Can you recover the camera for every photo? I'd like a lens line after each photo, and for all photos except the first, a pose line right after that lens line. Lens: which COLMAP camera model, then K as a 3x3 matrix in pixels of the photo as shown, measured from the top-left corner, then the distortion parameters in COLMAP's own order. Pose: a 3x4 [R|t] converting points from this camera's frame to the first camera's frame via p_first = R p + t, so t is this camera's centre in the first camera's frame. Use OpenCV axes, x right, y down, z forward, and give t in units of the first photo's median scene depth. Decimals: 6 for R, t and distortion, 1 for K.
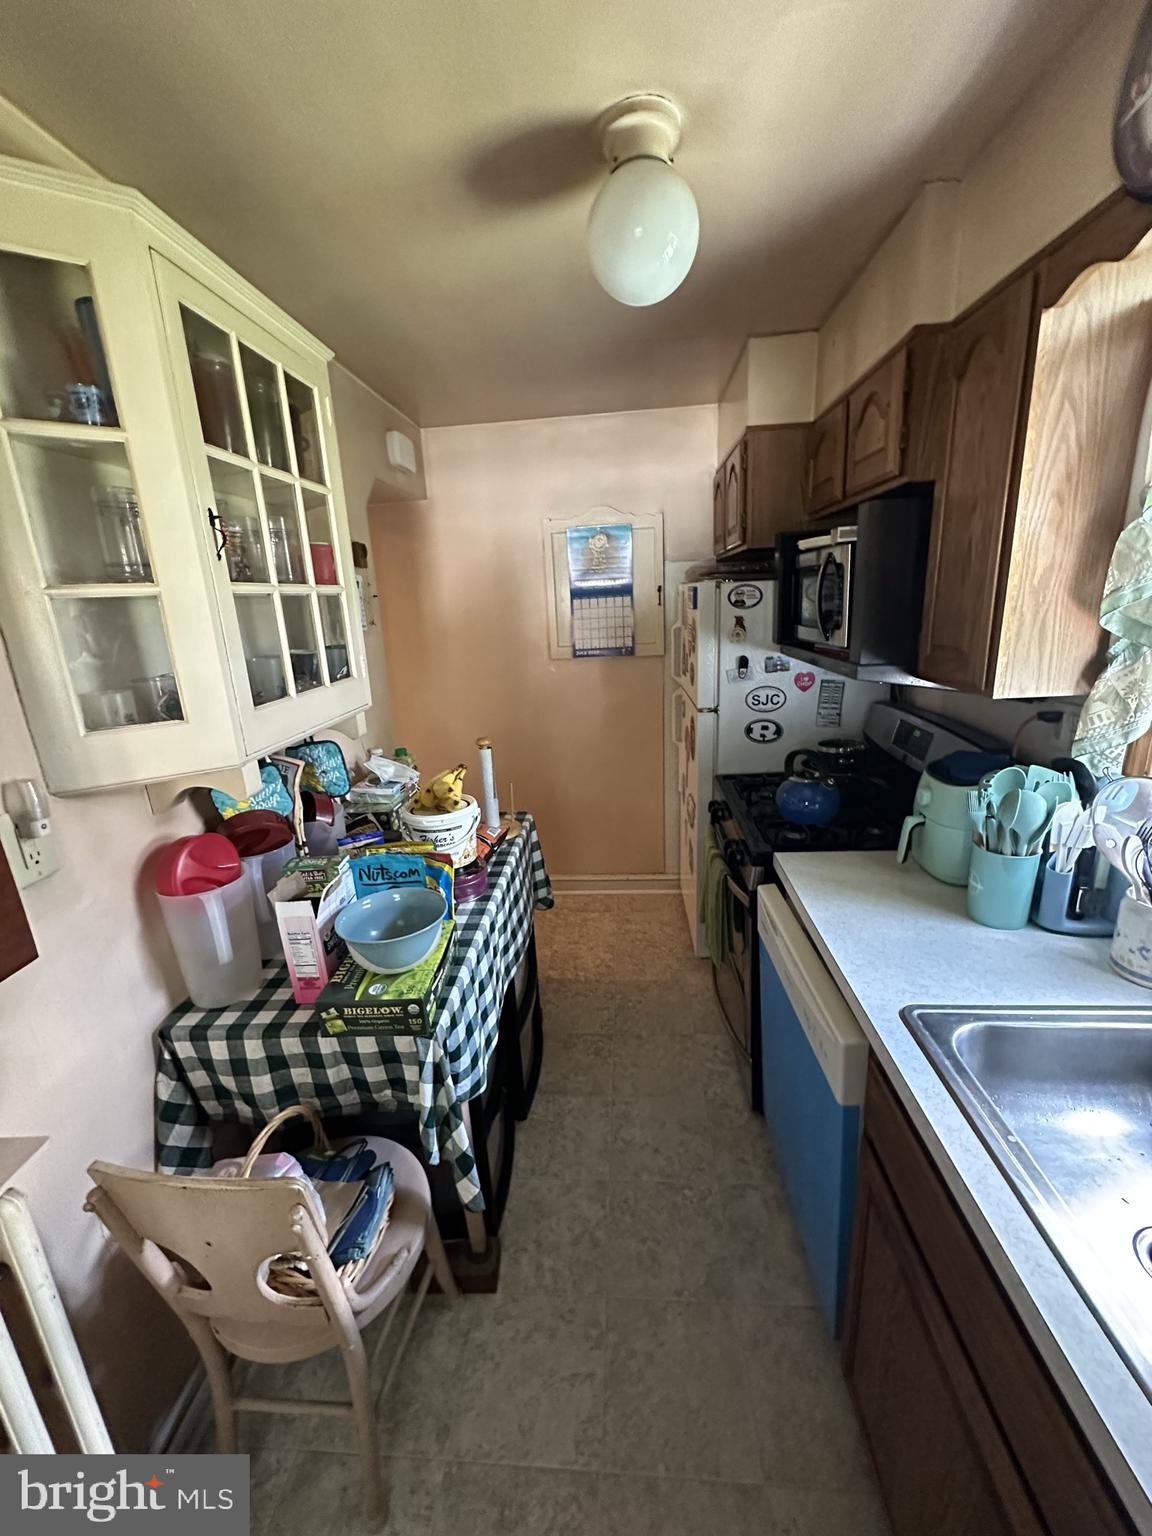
lens RADIAL K [[613.6, 0, 576.5], [0, 613.6, 765.7], [0, 0, 1]] dist [-0.000191, 0.000020]
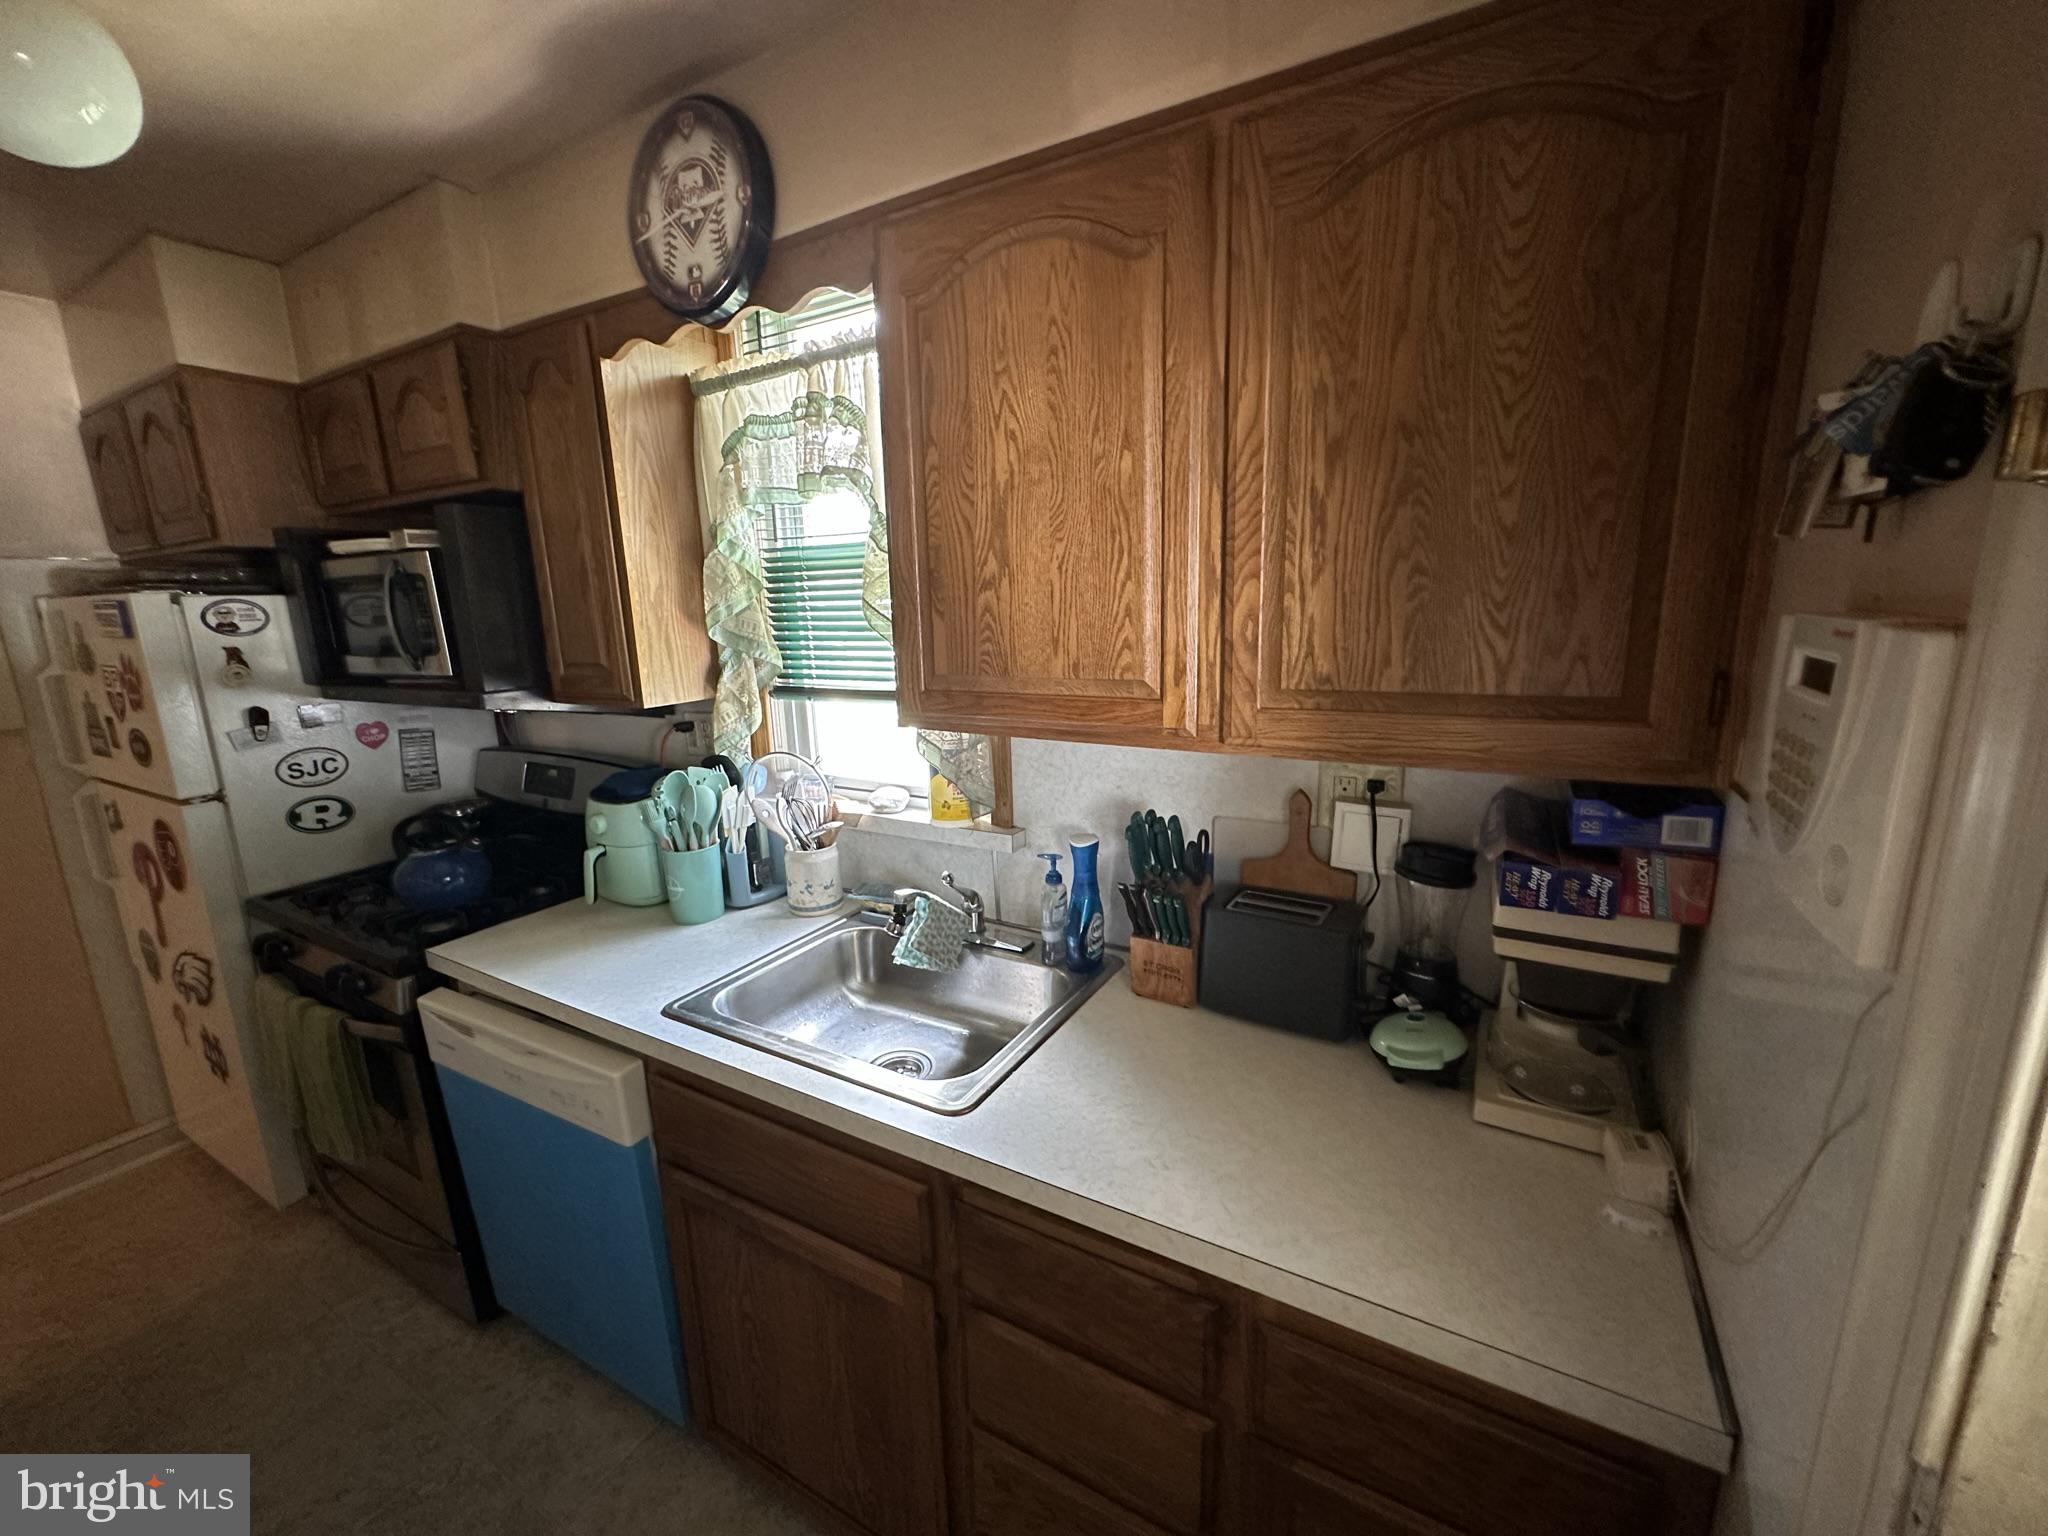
lens RADIAL K [[818.2, 0, 1024.0], [0, 818.2, 768.0], [0, 0, 1]] dist [-0.000191, 0.000020]
pose [[0.432119, -0.147790, 0.889624, -0.262304], [0.246021, 0.968381, 0.041373, 0.081021], [-0.867610, 0.200988, 0.454816, -0.149817]]
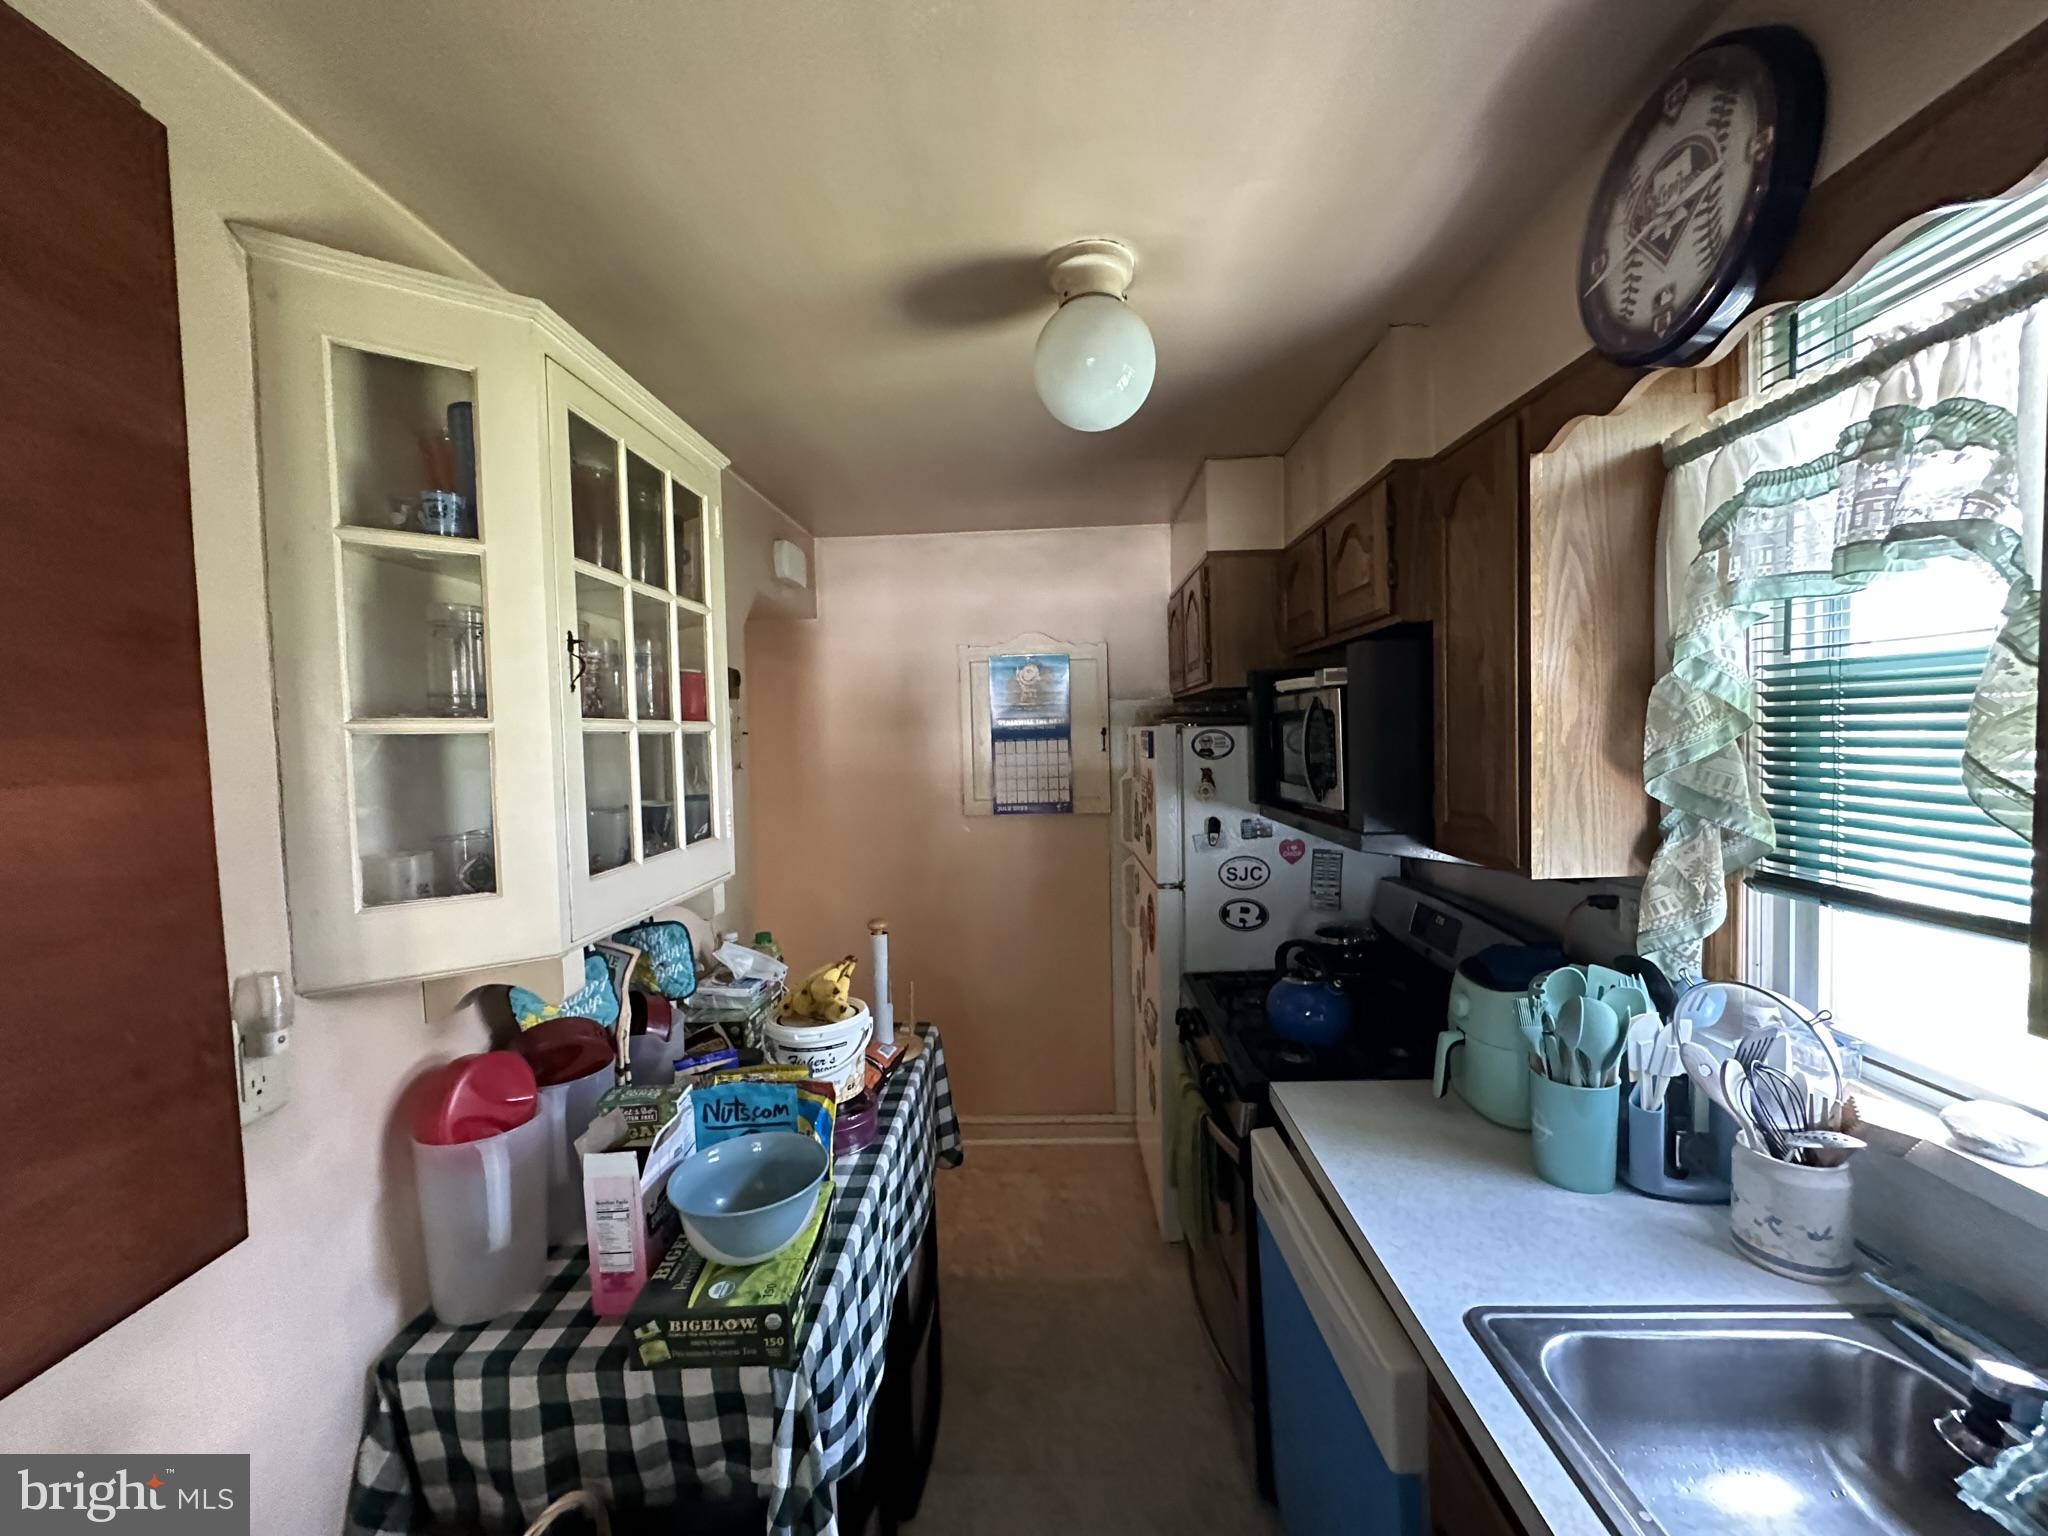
lens RADIAL K [[818.2, 0, 1024.0], [0, 818.2, 768.0], [0, 0, 1]] dist [-0.000191, 0.000020]
pose [[0.998718, 0.020764, 0.046172, -0.034161], [-0.009825, 0.974177, -0.225570, -0.002599], [-0.049663, 0.224828, 0.973132, -0.037299]]
